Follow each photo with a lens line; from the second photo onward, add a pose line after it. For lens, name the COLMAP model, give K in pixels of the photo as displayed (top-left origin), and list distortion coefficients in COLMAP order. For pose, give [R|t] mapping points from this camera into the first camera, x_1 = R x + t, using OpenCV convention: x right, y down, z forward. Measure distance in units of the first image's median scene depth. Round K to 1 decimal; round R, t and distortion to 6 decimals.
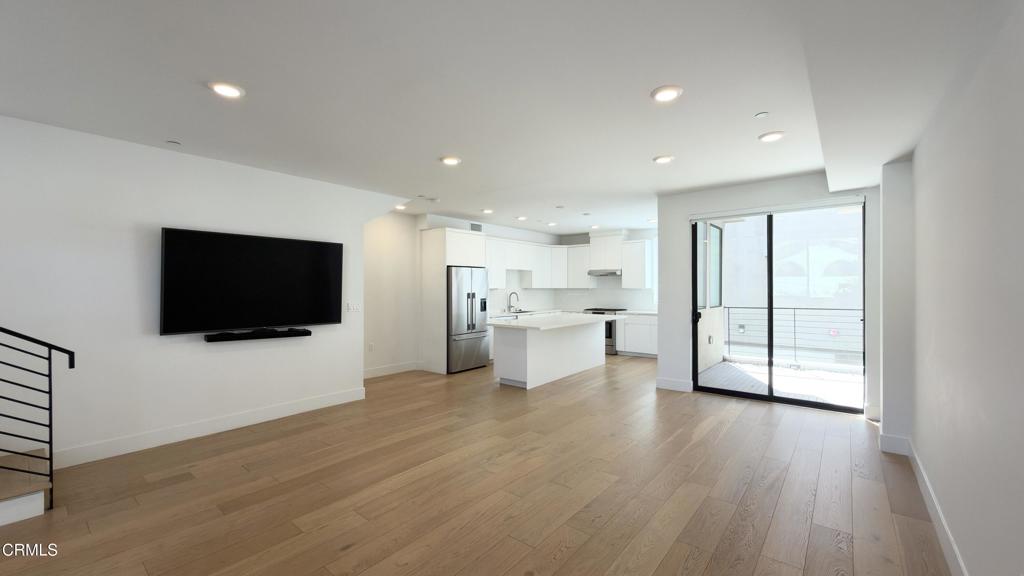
lens RADIAL K [[407.7, 0, 512.0], [0, 407.7, 288.0], [0, 0, 1]] dist [0.000323, -0.000053]
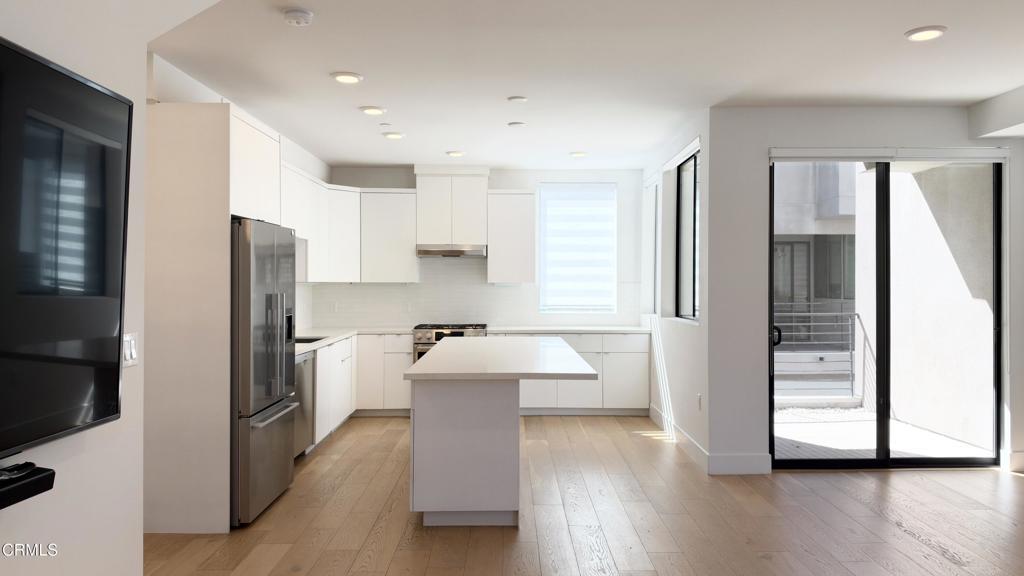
lens RADIAL K [[749.1, 0, 511.4], [0, 749.1, 284.3], [0, 0, 1]] dist [0.087154, -0.157543]
pose [[0.770272, 0.001024, 0.637715, -0.400981], [-0.001127, 0.999999, -0.000246, 0.003150], [-0.637714, -0.000529, 0.770273, 0.371176]]
